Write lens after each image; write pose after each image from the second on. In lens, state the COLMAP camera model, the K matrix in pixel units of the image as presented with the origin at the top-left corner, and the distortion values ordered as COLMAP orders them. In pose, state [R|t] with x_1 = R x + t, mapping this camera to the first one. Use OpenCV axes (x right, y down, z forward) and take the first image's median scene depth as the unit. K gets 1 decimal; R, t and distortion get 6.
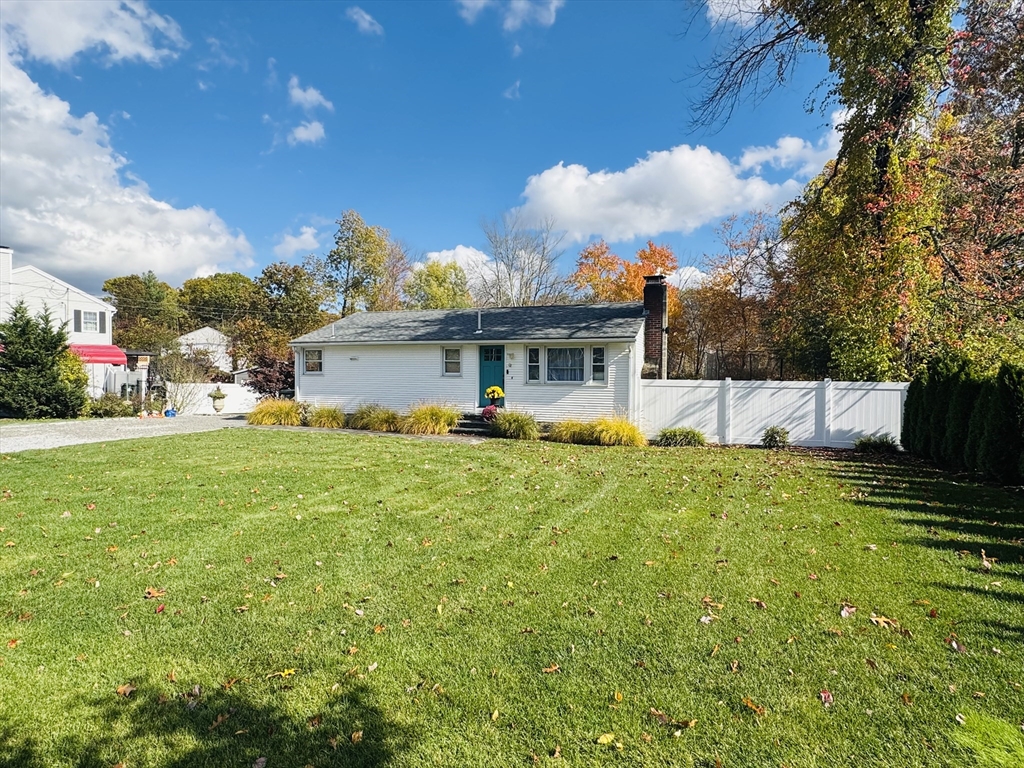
lens RADIAL K [[523.7, 0, 512.0], [0, 523.7, 384.0], [0, 0, 1]] dist [-0.001055, -0.000028]
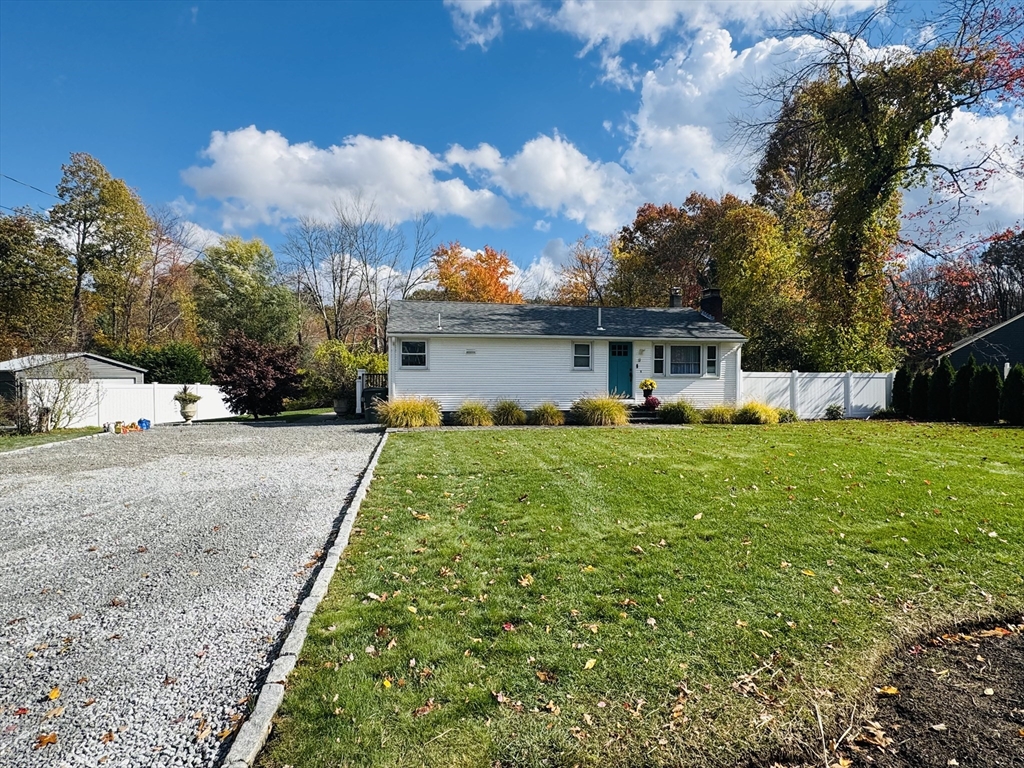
lens RADIAL K [[550.4, 0, 512.0], [0, 550.4, 384.0], [0, 0, 1]] dist [0.000513, 0.000322]
pose [[0.853896, -0.015824, 0.520203, -0.822924], [0.012472, 0.999873, 0.009943, -0.000217], [-0.520295, -0.002002, 0.853985, 0.136577]]
